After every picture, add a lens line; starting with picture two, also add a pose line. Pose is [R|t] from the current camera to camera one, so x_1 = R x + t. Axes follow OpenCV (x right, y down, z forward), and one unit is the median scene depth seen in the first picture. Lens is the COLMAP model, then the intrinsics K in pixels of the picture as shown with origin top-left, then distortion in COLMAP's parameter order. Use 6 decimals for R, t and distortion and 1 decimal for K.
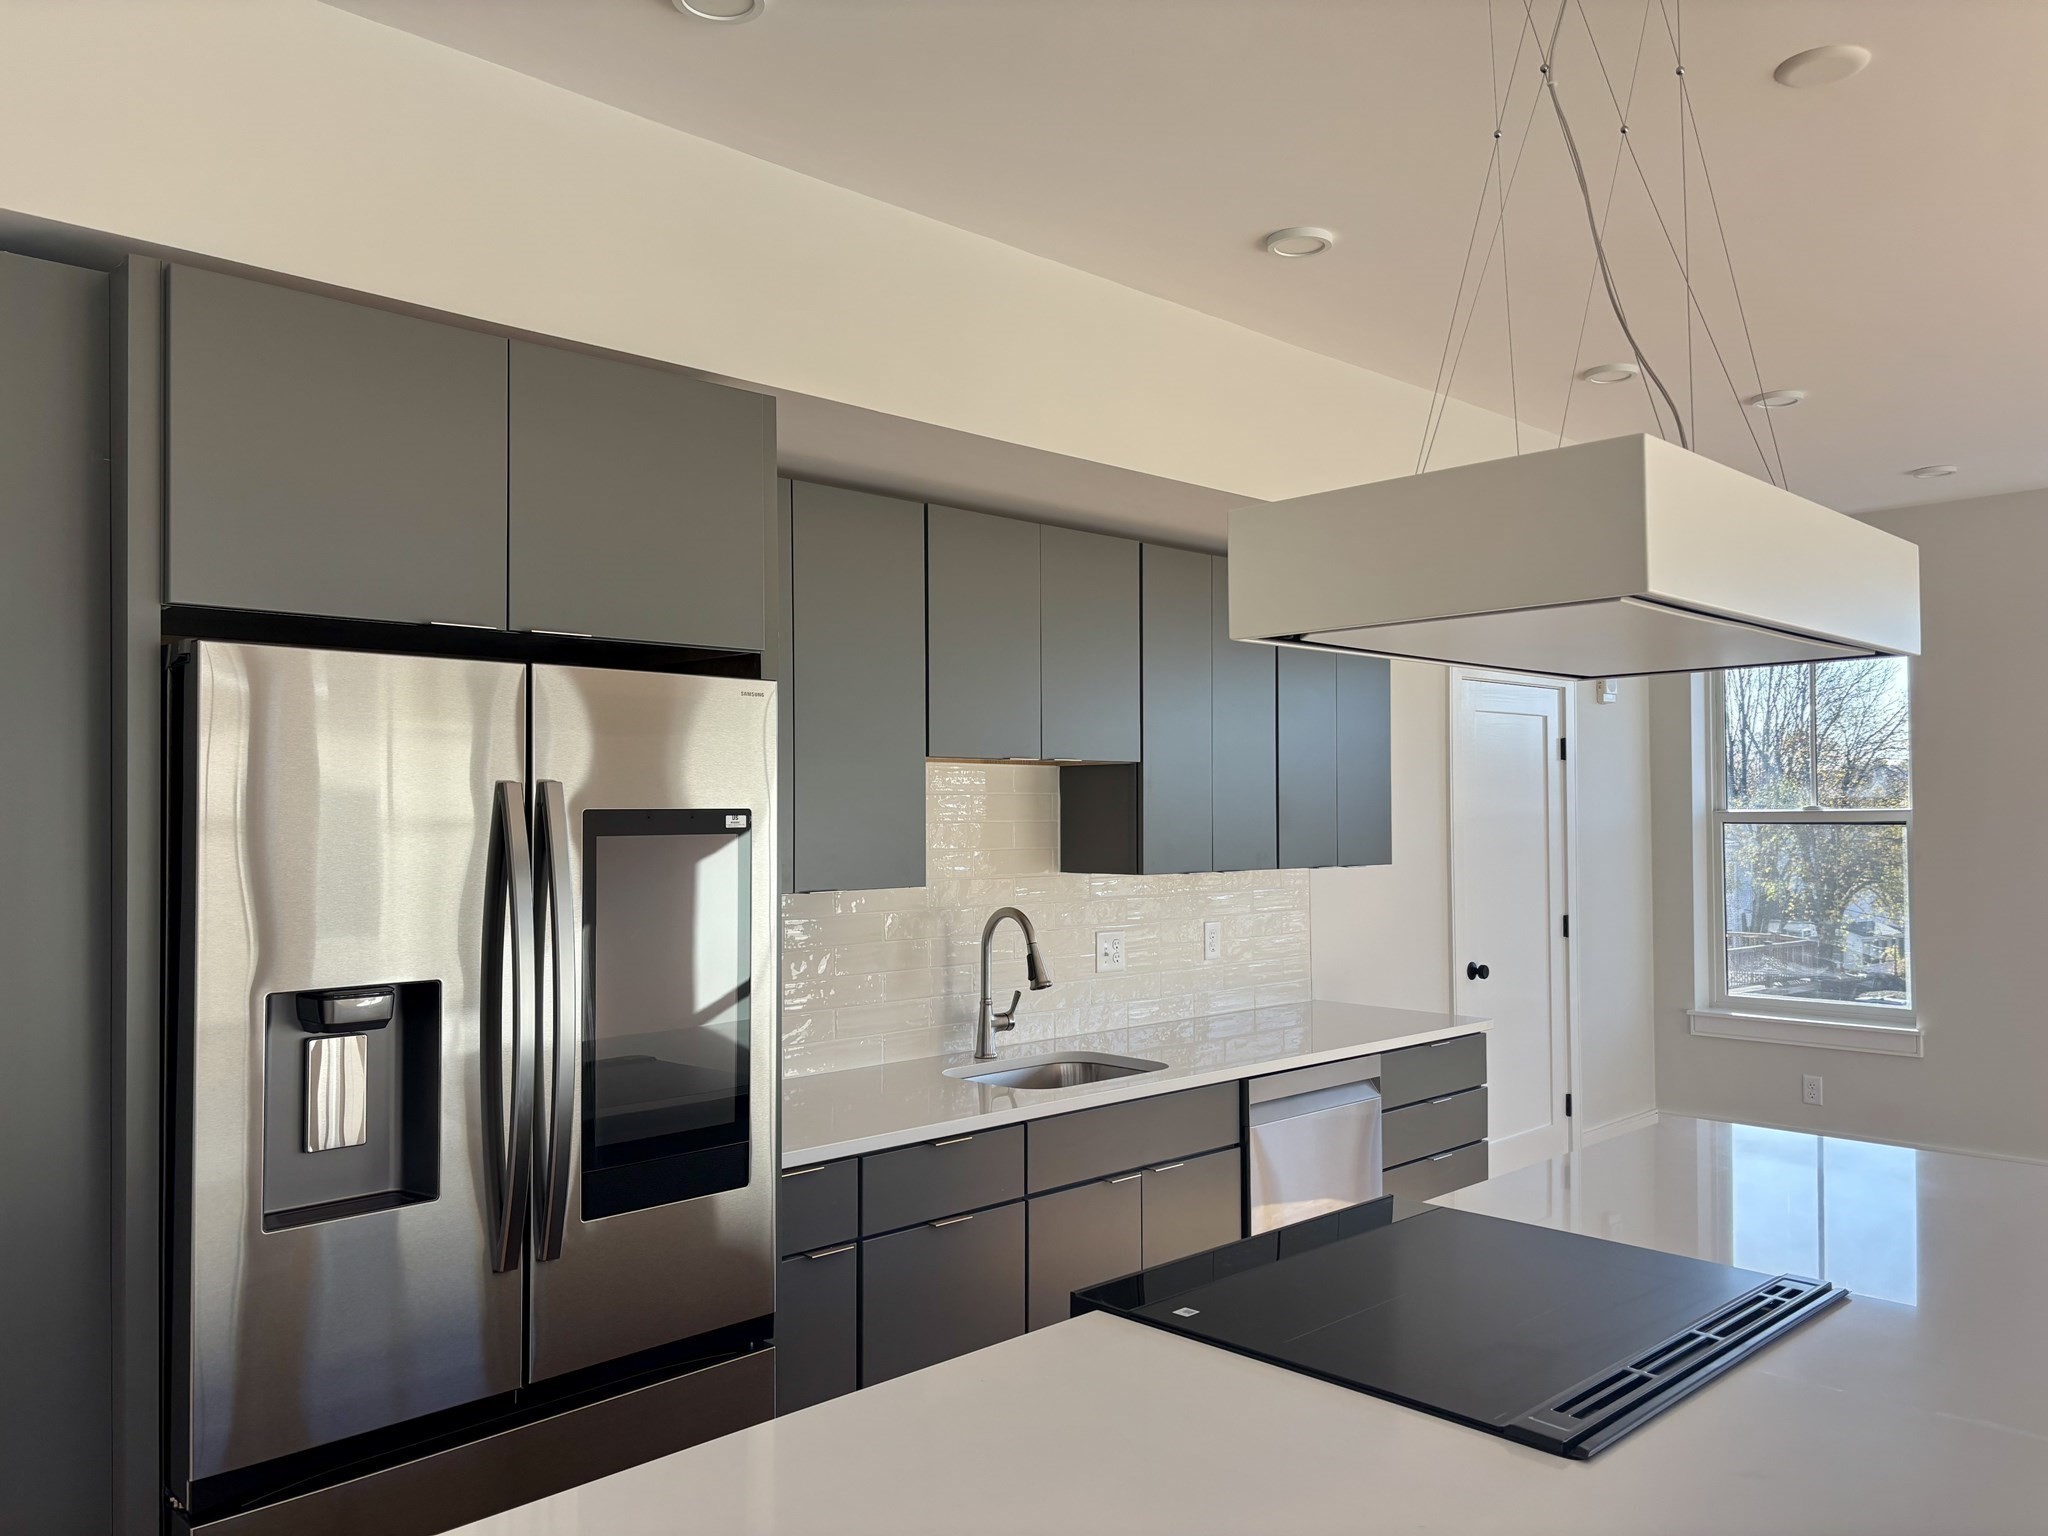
lens RADIAL K [[1531.7, 0, 1024.9], [0, 1531.7, 767.3], [0, 0, 1]] dist [0.007589, -0.000839]
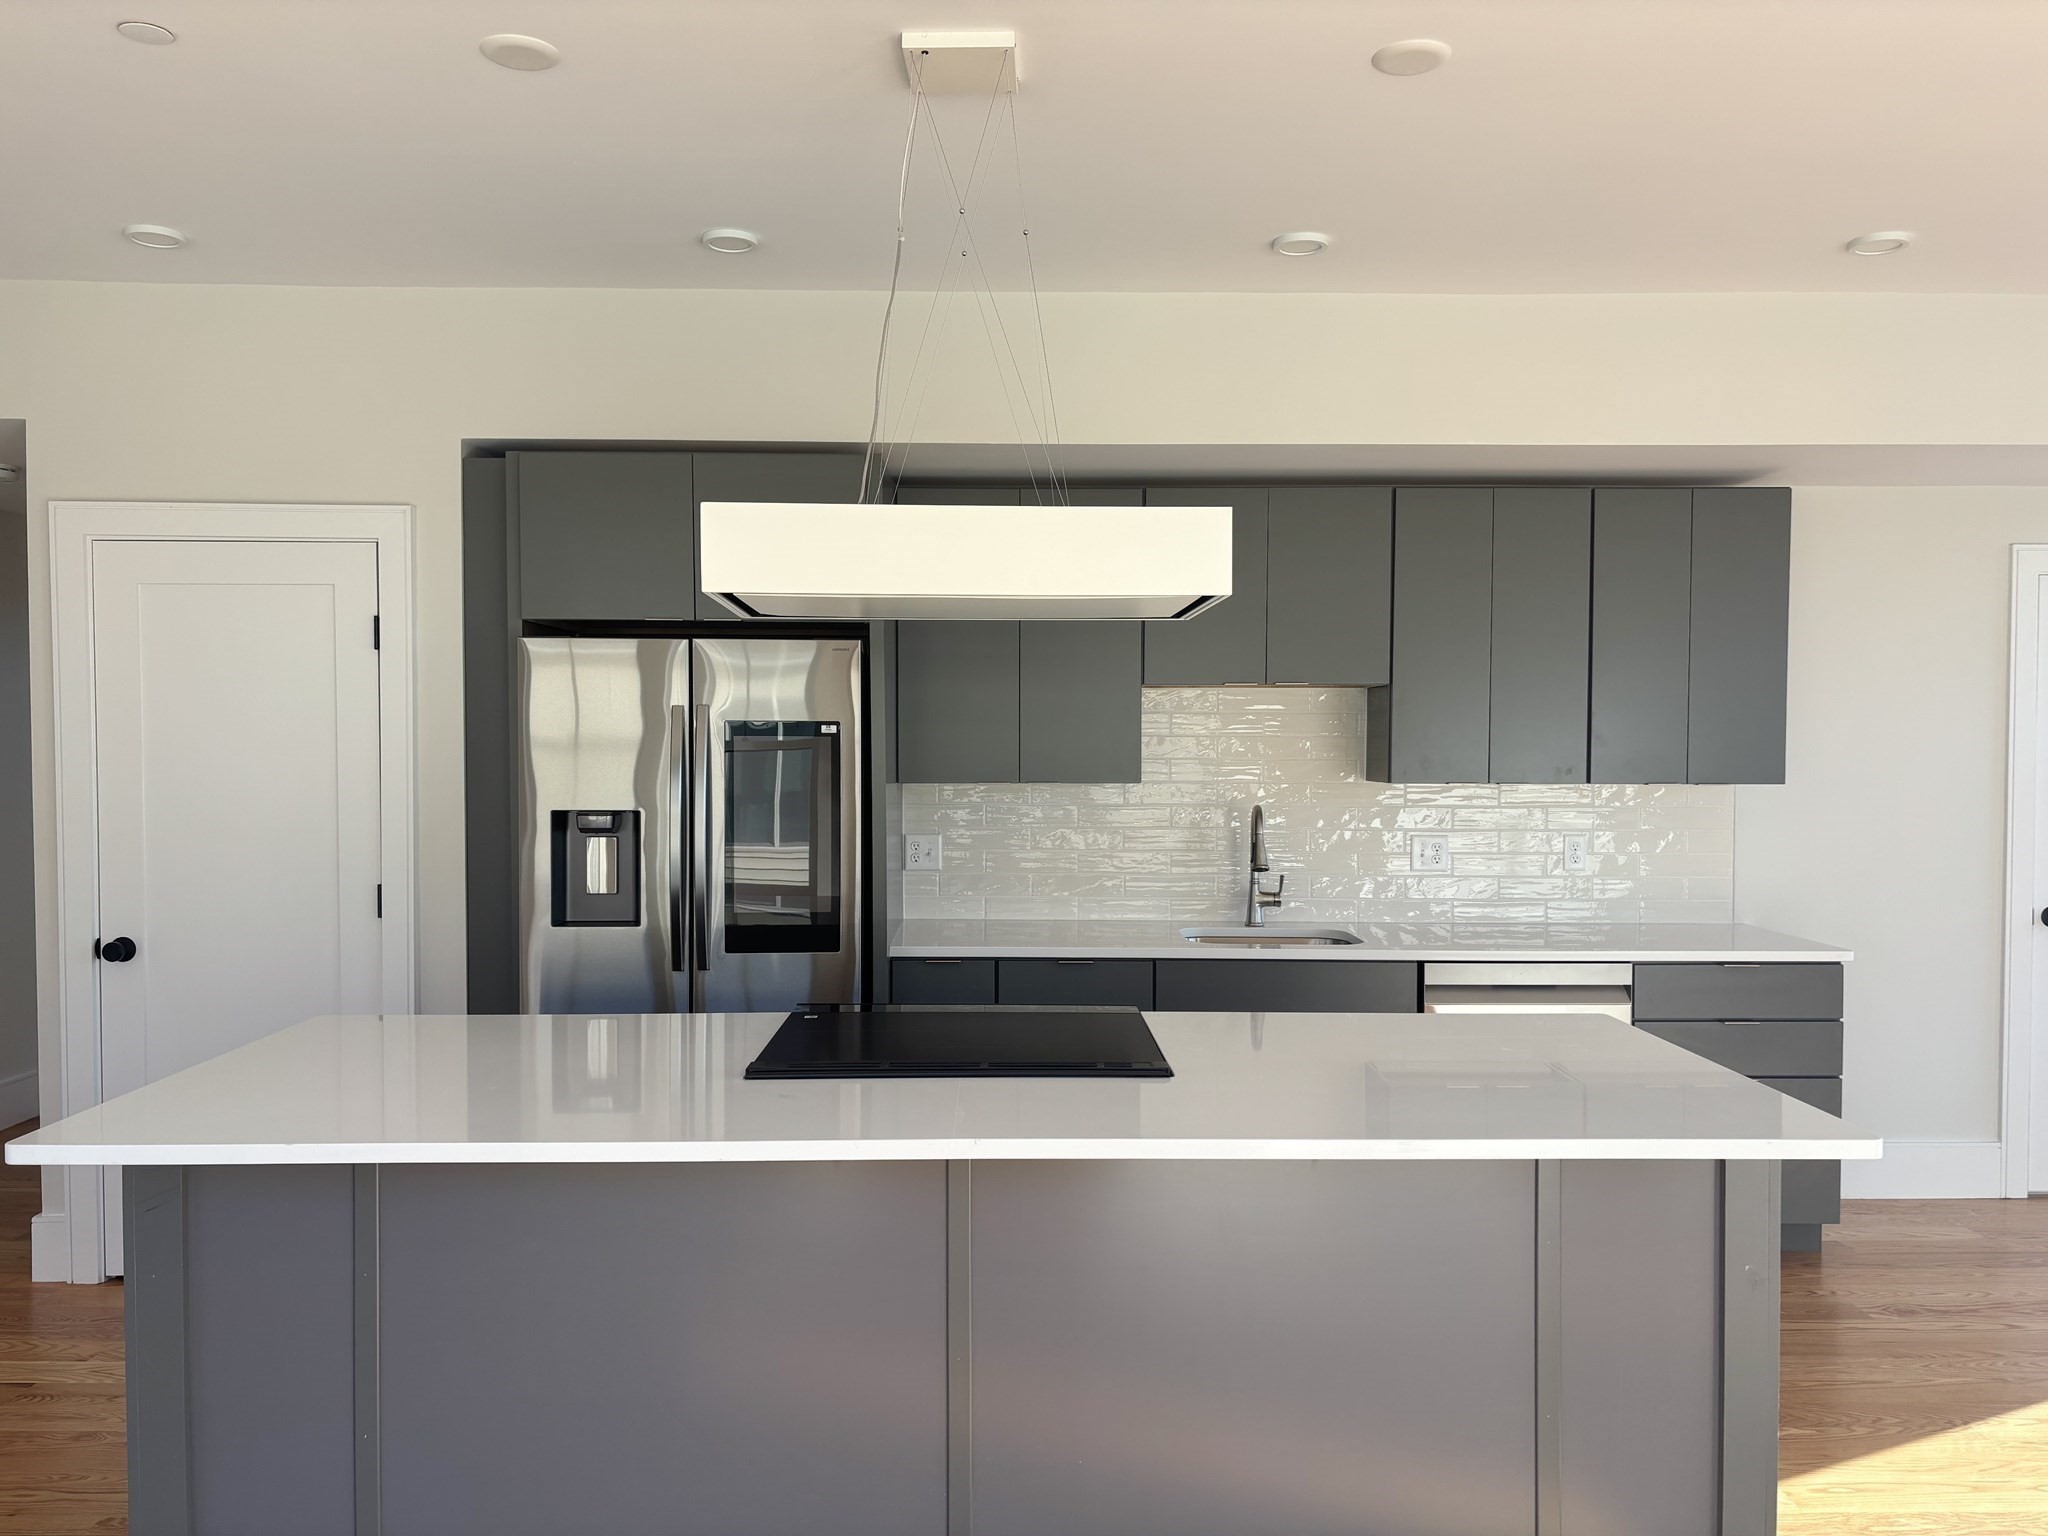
lens RADIAL K [[1531.7, 0, 1014.4], [0, 1531.7, 775.1], [0, 0, 1]] dist [0.007589, -0.000839]
pose [[0.732739, 0.013991, -0.680366, 0.749793], [0.016122, 0.999151, 0.037910, 0.018473], [0.680319, -0.038747, 0.731891, -0.038647]]
